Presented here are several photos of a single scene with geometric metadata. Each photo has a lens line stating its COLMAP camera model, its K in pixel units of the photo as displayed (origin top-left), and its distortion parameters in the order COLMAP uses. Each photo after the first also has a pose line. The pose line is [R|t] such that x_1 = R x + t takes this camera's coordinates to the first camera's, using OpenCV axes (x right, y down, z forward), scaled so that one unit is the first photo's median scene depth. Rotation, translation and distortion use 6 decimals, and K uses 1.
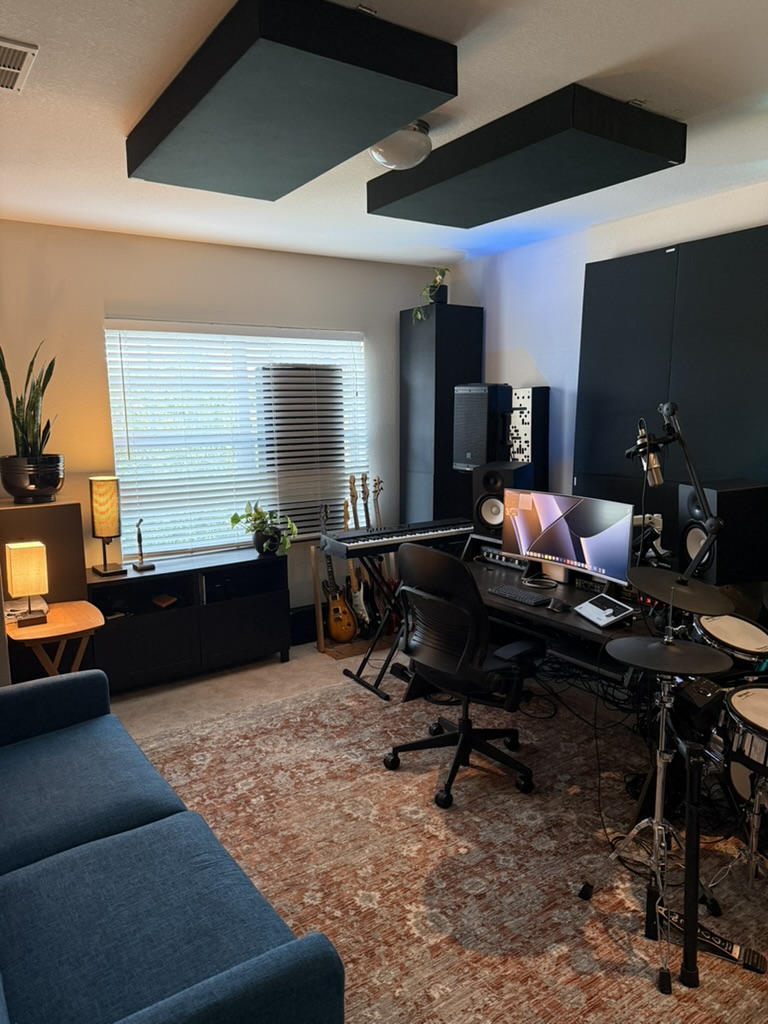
lens RADIAL K [[726.0, 0, 384.0], [0, 726.0, 512.0], [0, 0, 1]] dist [0.101859, -0.135591]
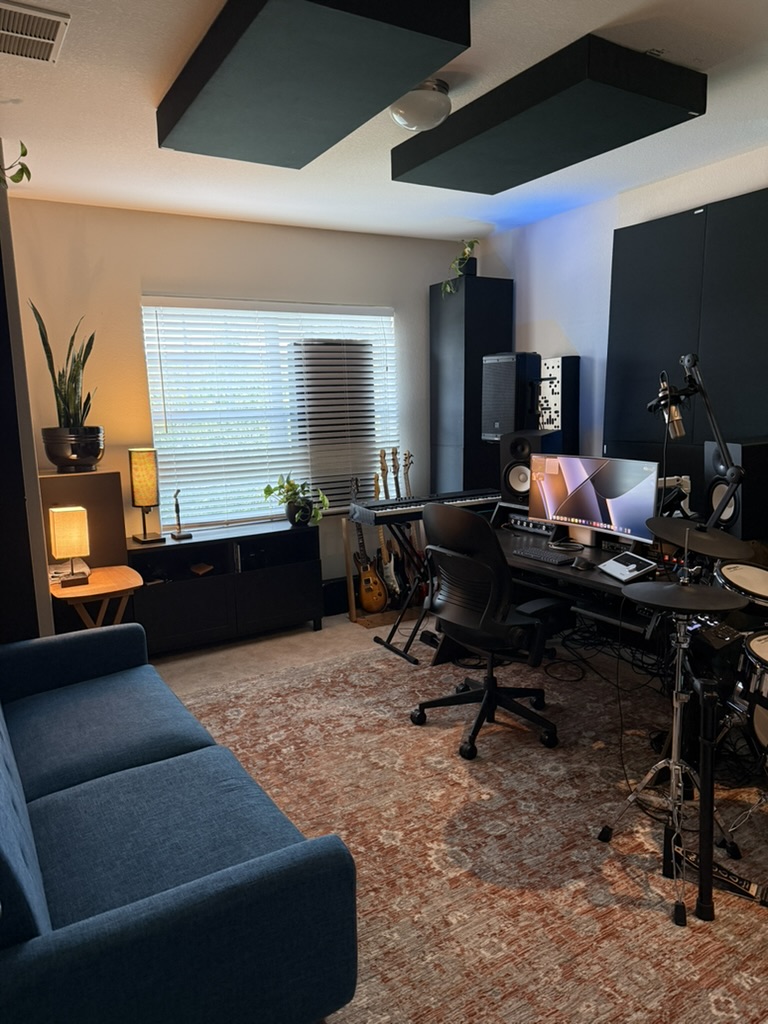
lens RADIAL K [[726.0, 0, 384.0], [0, 726.0, 512.0], [0, 0, 1]] dist [0.101859, -0.135591]
pose [[0.998469, -0.005322, -0.055052, 0.020058], [0.005779, 0.999950, 0.008159, 0.043741], [0.055006, -0.008465, 0.998450, -0.019732]]
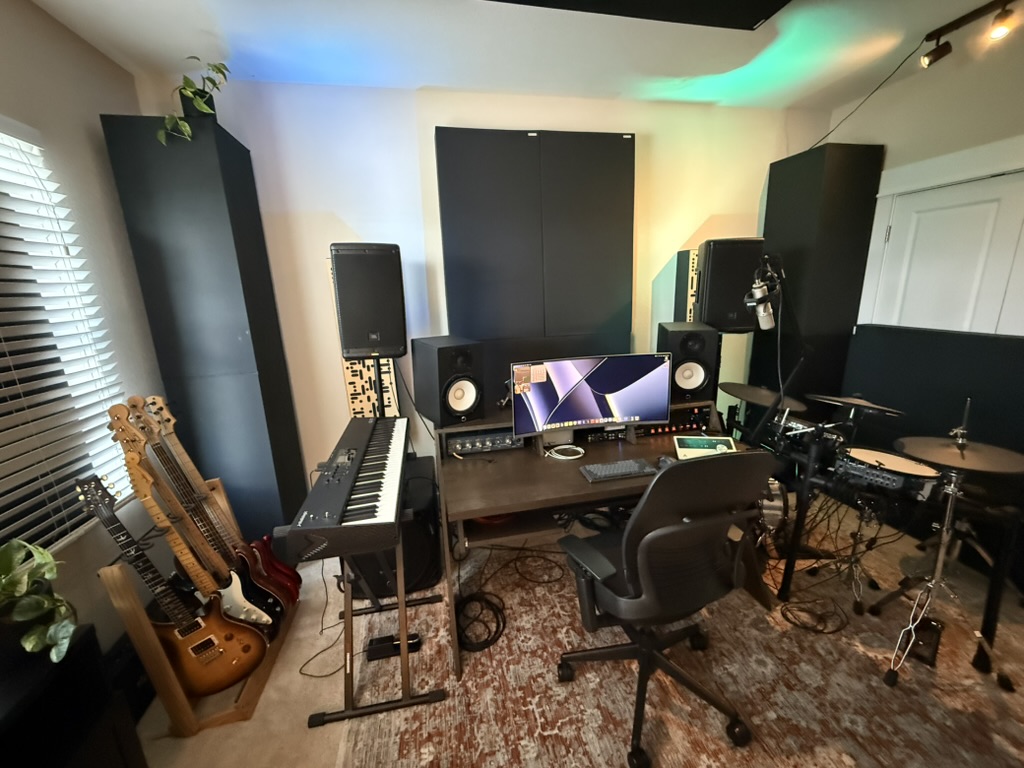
lens RADIAL K [[406.5, 0, 512.0], [0, 406.5, 384.0], [0, 0, 1]] dist [0.000304, 0.000066]
pose [[0.363838, -0.215394, 0.906216, -0.308353], [0.163280, 0.972580, 0.165613, -0.100066], [-0.917040, 0.087711, 0.389031, 0.919699]]
